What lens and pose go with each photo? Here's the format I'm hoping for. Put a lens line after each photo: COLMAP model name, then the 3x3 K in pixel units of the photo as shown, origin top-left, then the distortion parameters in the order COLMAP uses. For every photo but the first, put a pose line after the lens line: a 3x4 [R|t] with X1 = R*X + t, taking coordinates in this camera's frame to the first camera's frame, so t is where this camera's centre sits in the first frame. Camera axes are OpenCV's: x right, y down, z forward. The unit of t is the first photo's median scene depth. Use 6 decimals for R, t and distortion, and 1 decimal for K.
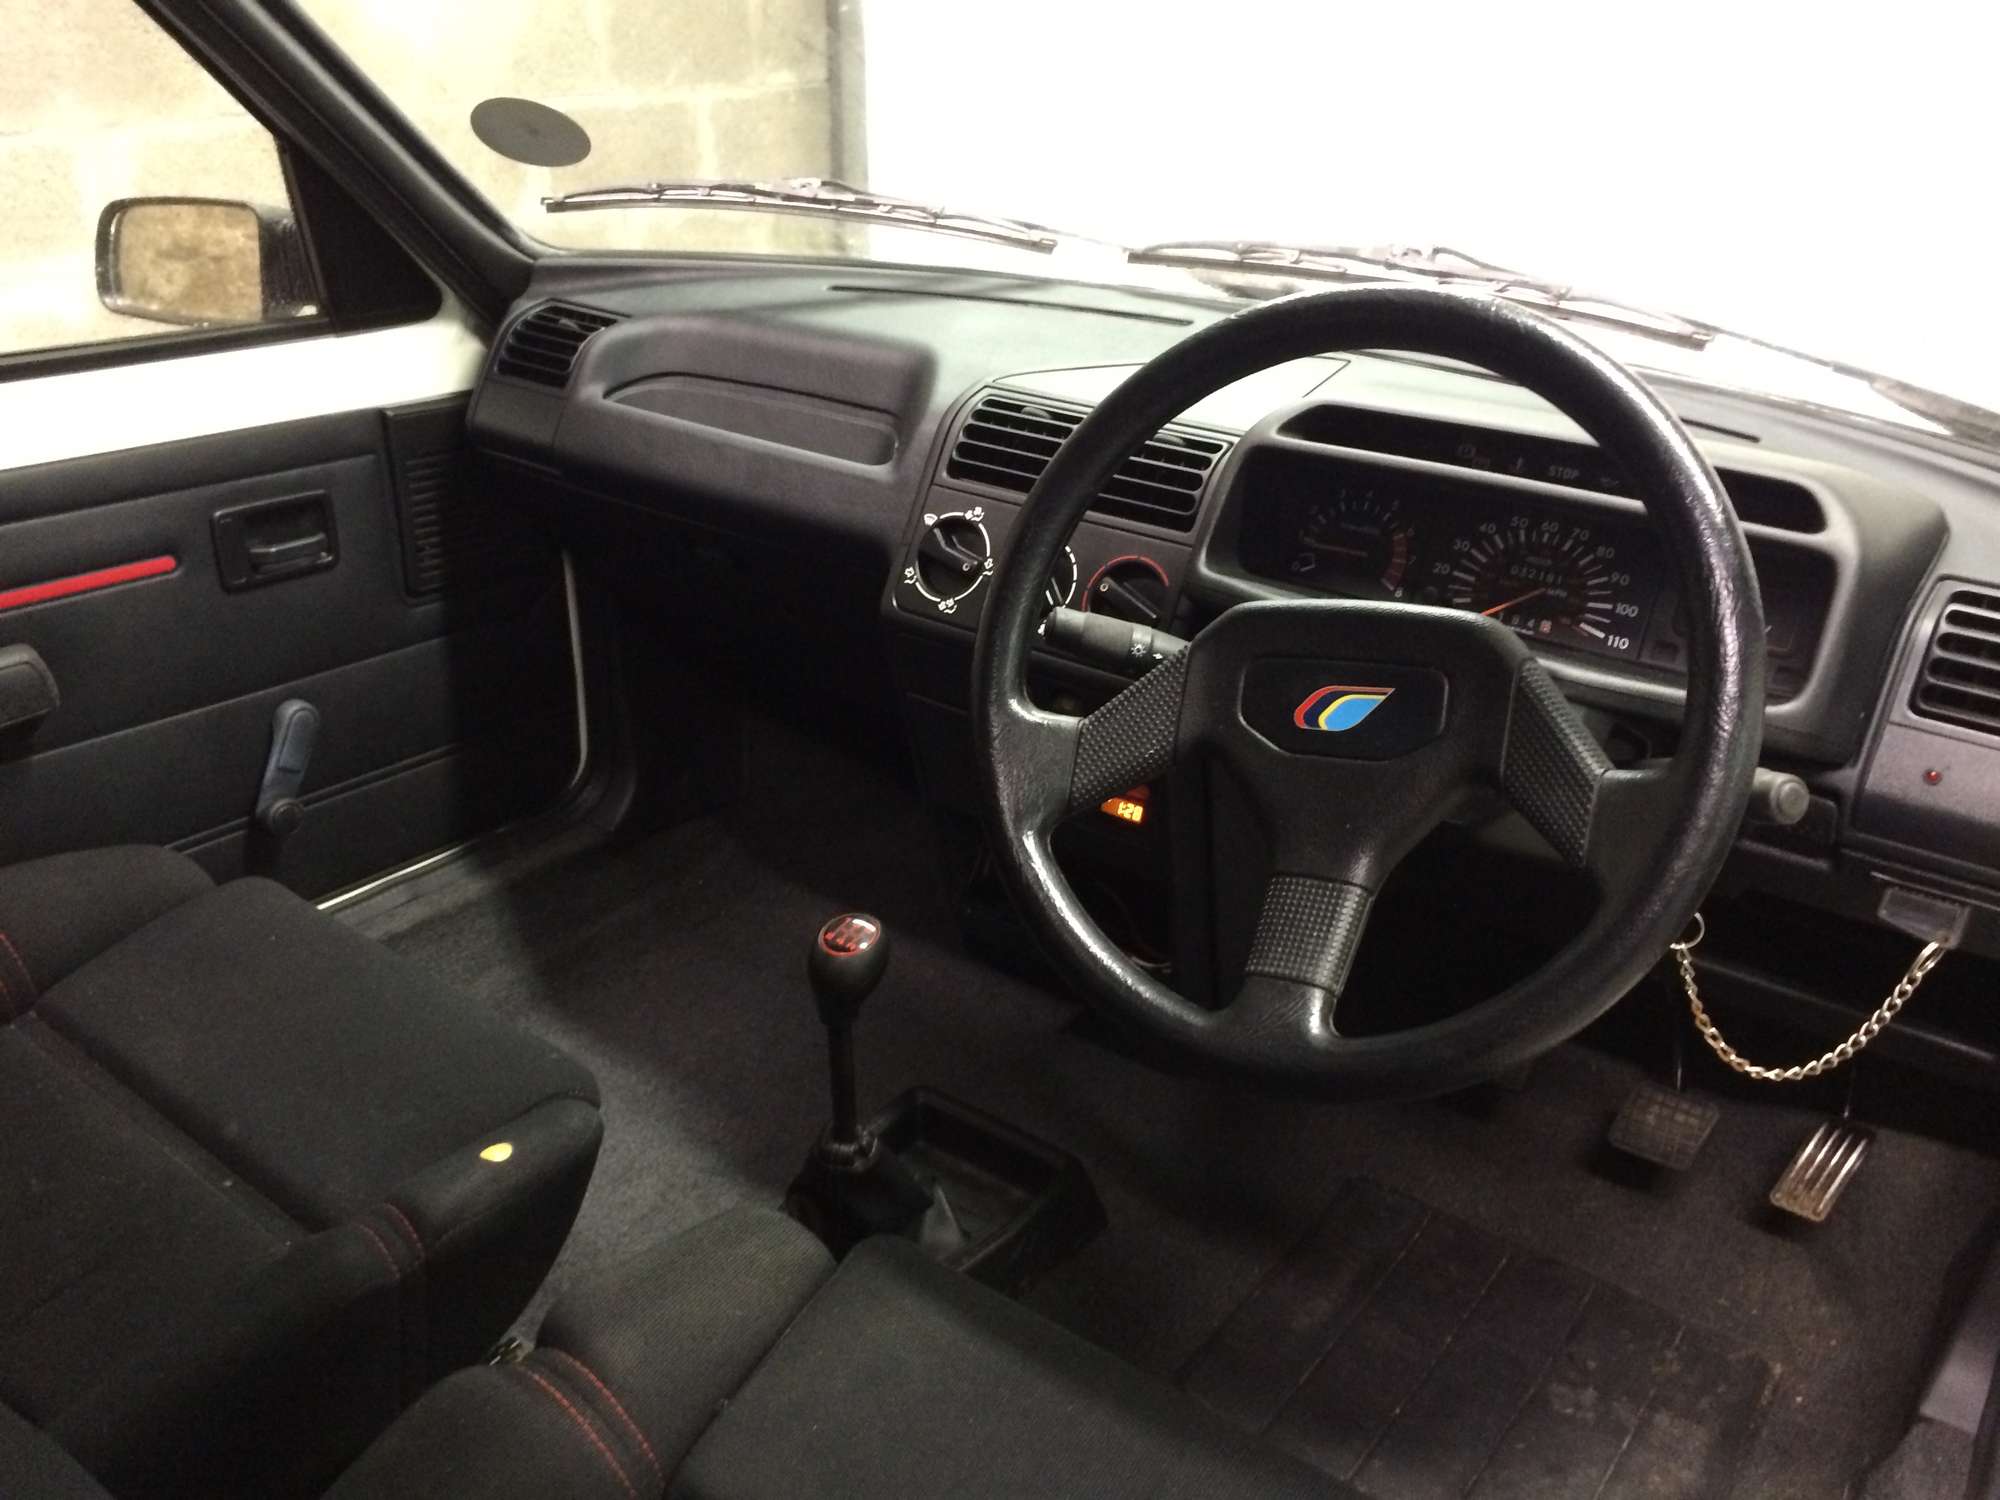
lens RADIAL K [[1709.9, 0, 1000.0], [0, 1709.9, 750.0], [0, 0, 1]] dist [0.088477, -0.109496]
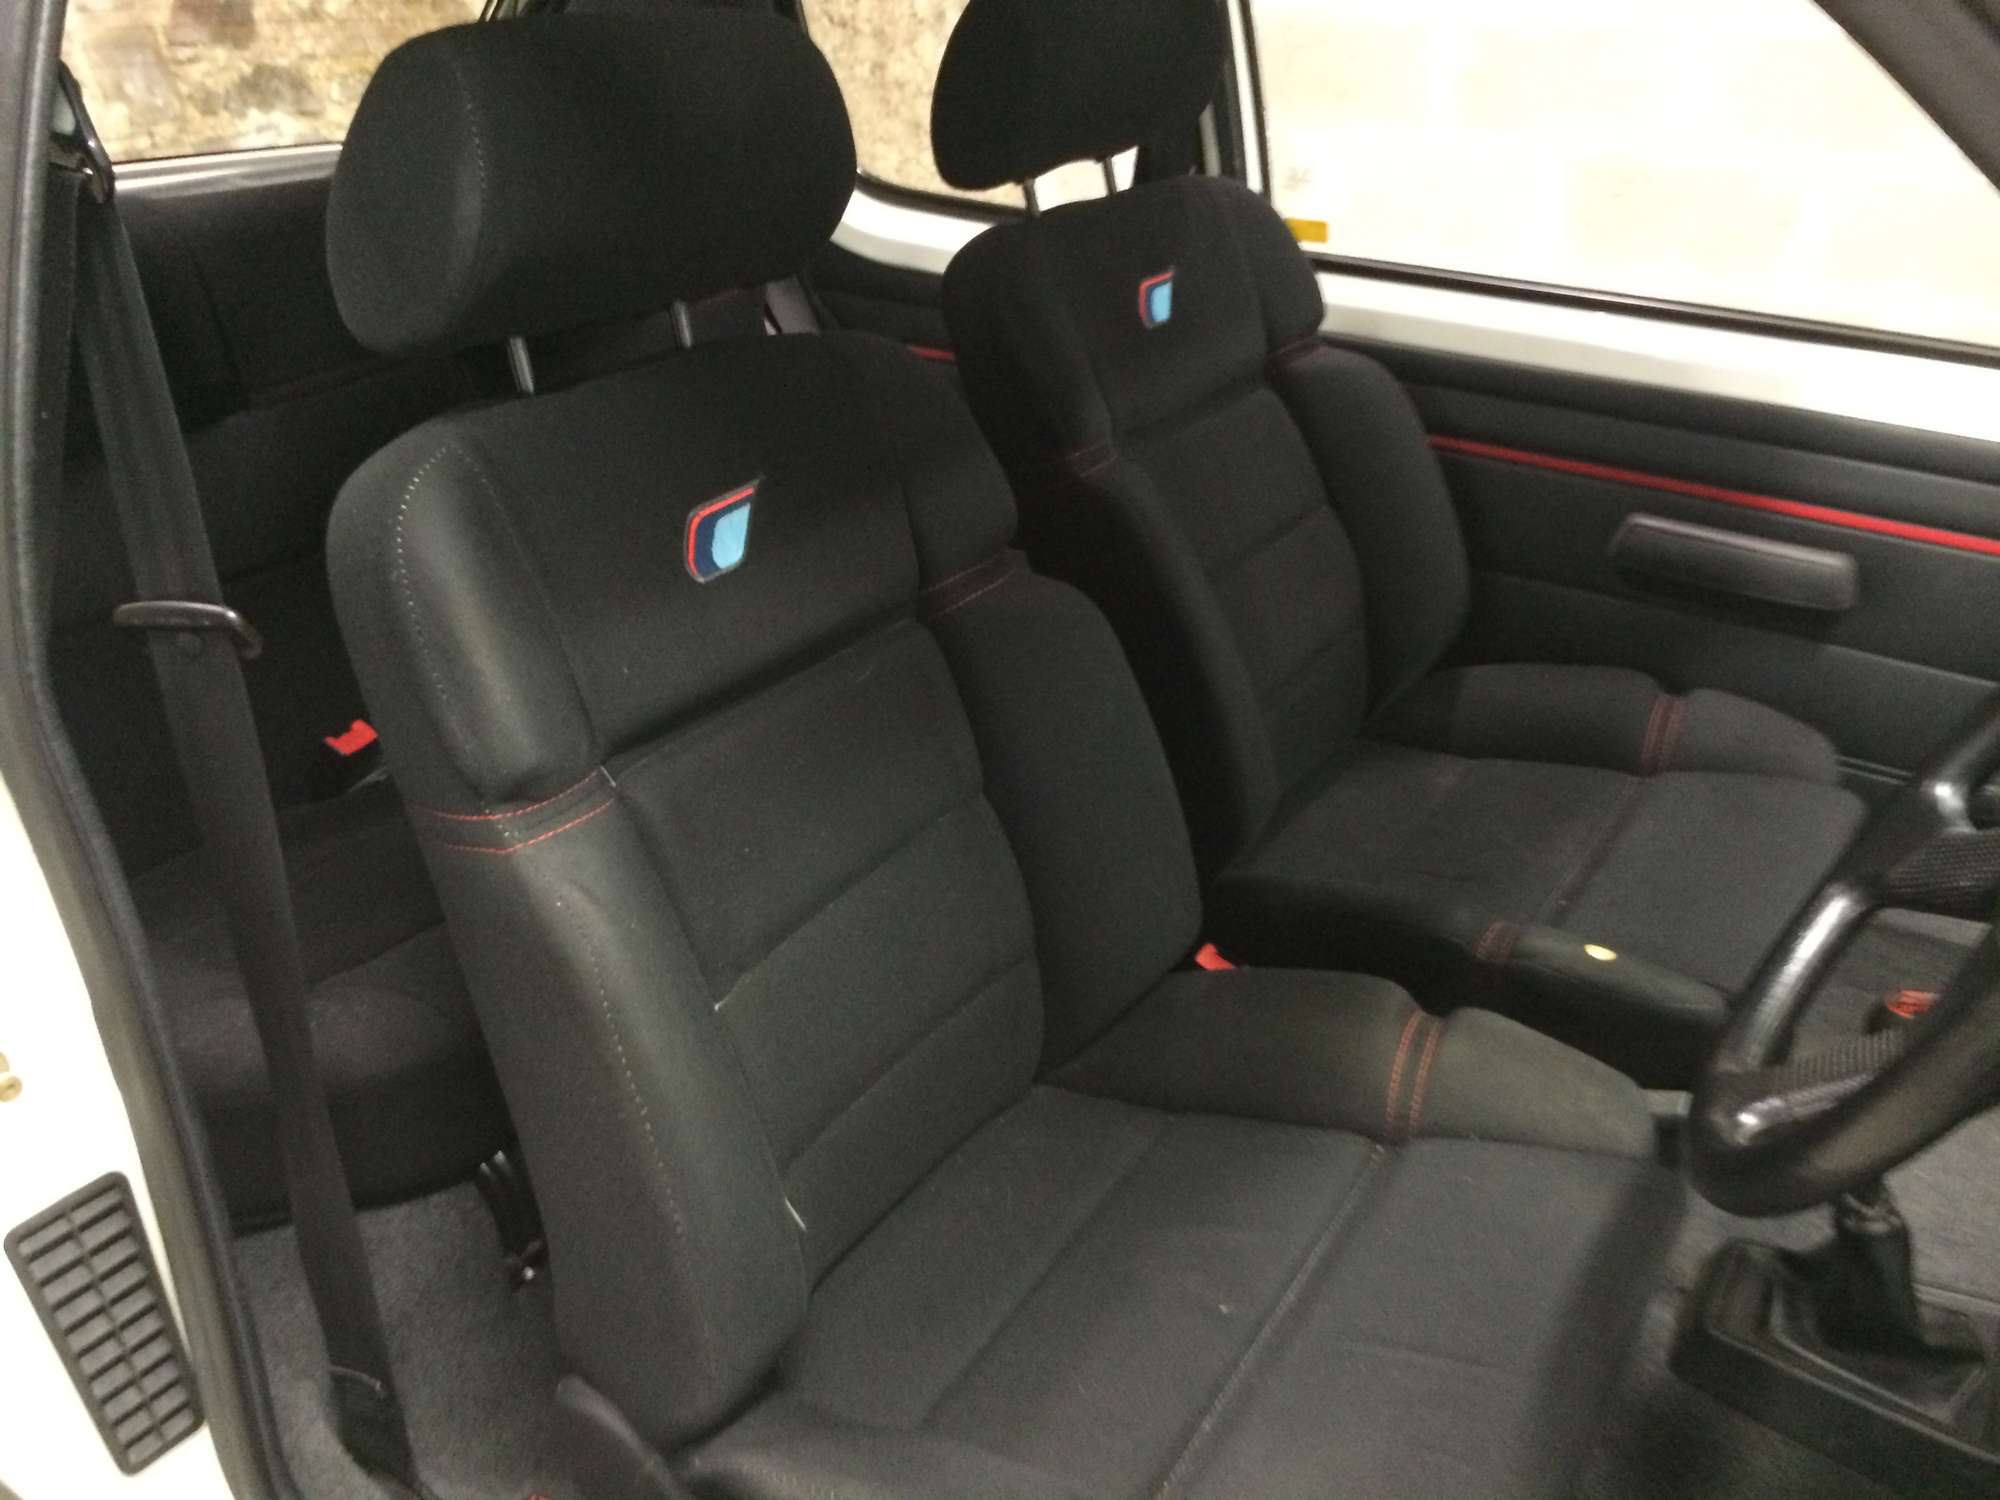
lens RADIAL K [[1709.9, 0, 1000.0], [0, 1709.9, 750.0], [0, 0, 1]] dist [0.088477, -0.109496]
pose [[0.092040, 0.419783, -0.902946, 0.536052], [-0.437453, 0.831649, 0.342046, -0.095890], [0.894519, 0.363514, 0.260180, 0.147439]]
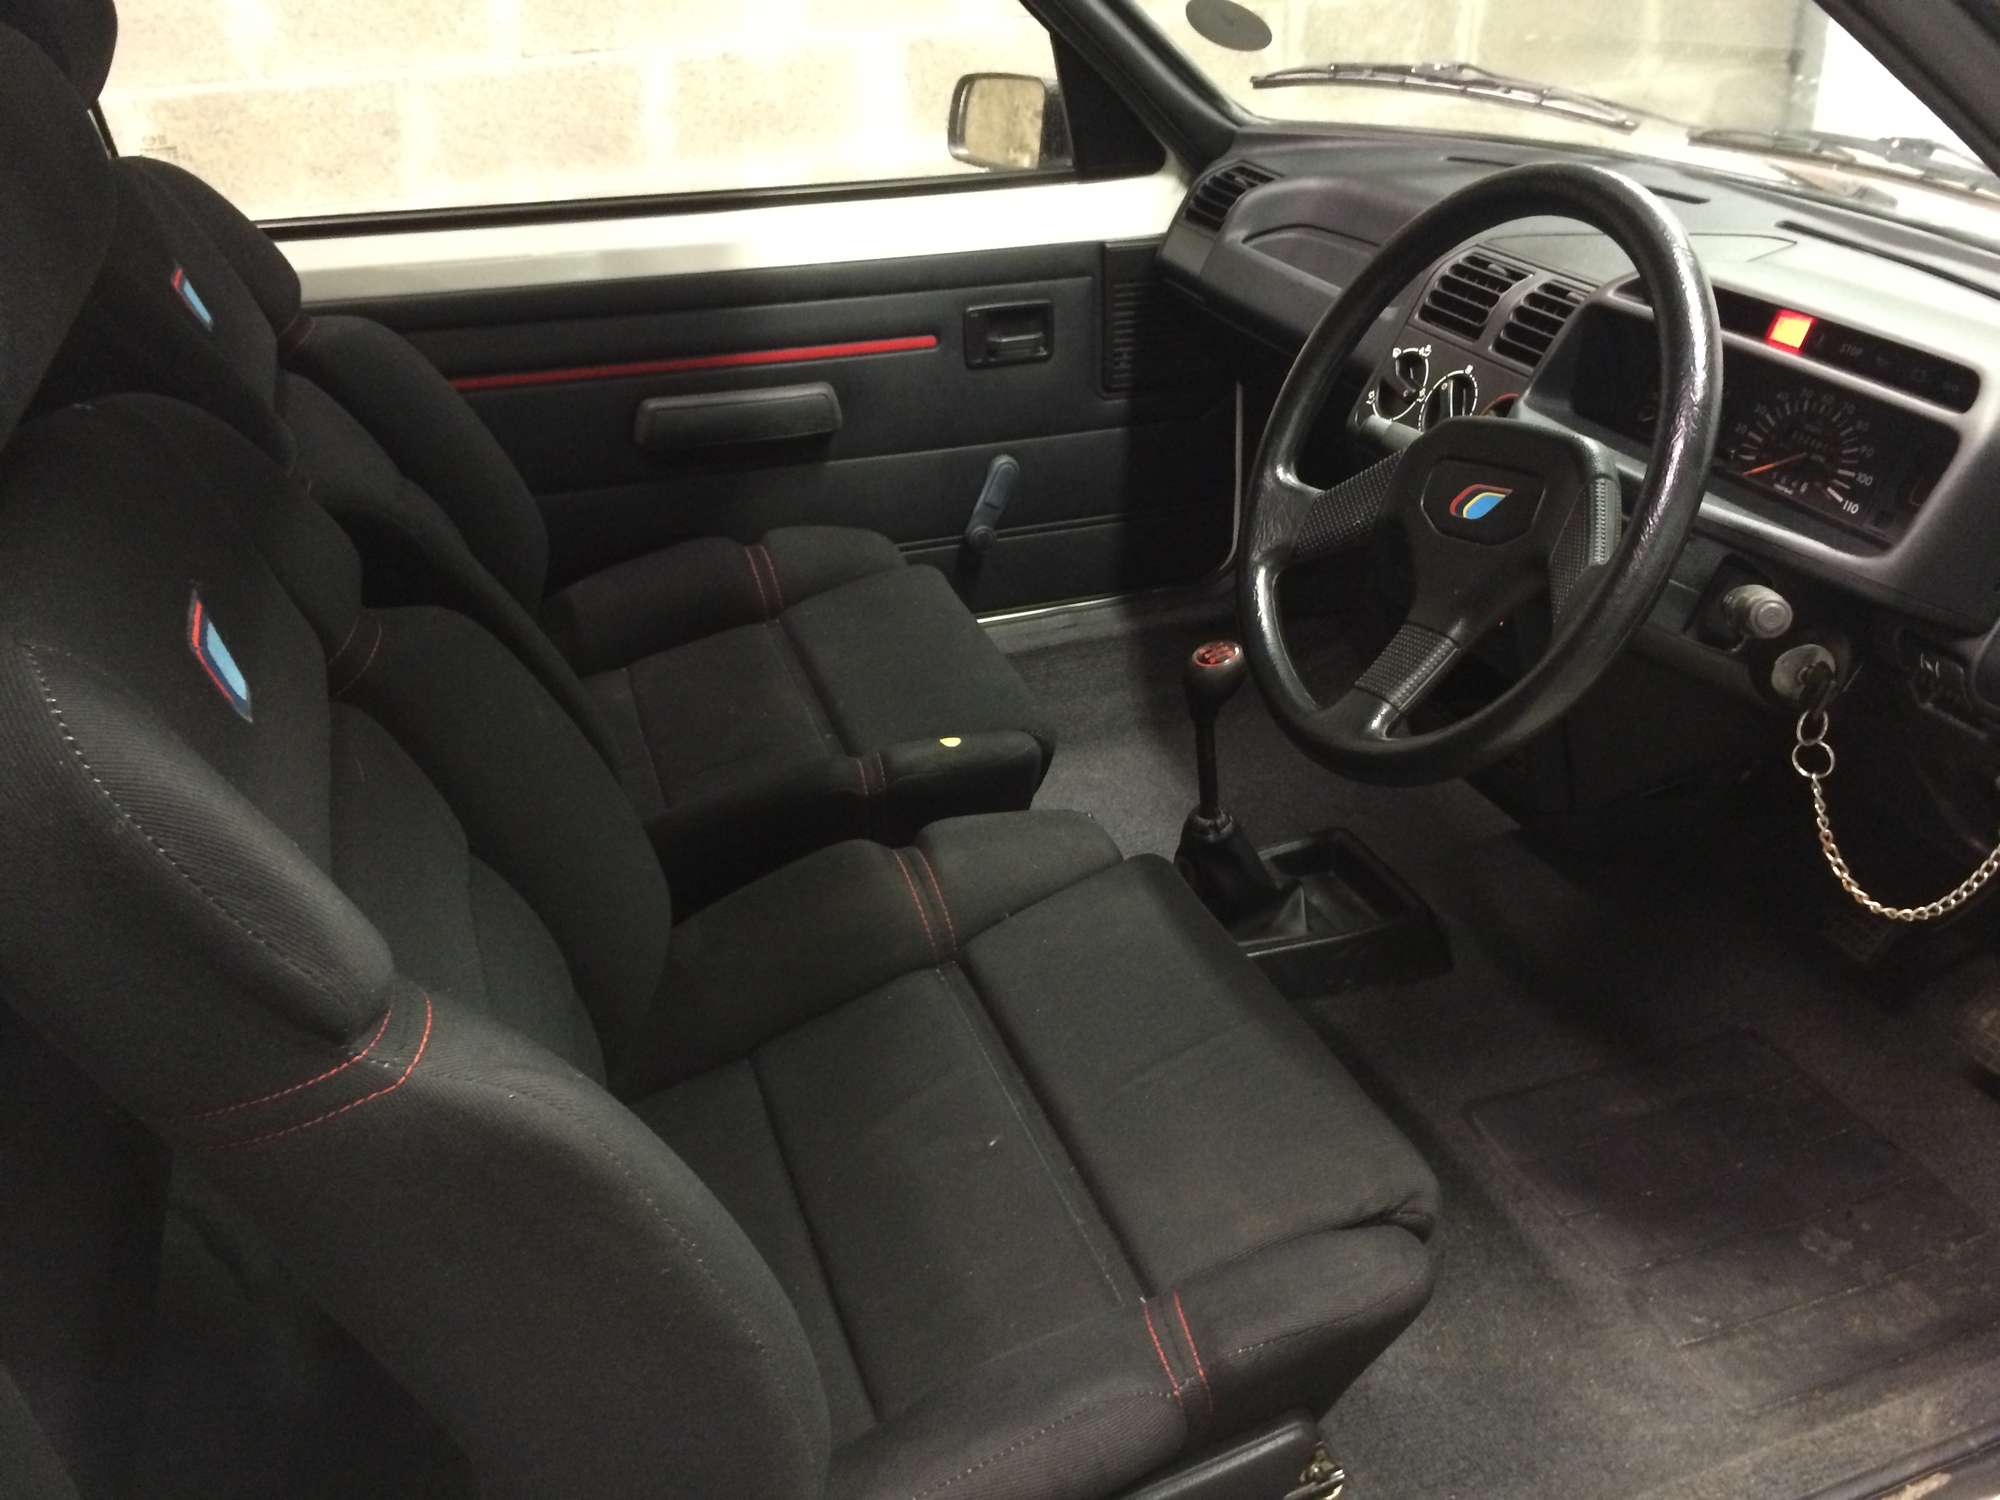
lens RADIAL K [[1709.9, 0, 1000.0], [0, 1709.9, 750.0], [0, 0, 1]] dist [0.088477, -0.109496]
pose [[0.830853, 0.220983, -0.510735, 0.347728], [-0.186888, 0.975274, 0.117952, 0.041065], [0.524172, -0.002550, 0.851609, -0.161253]]
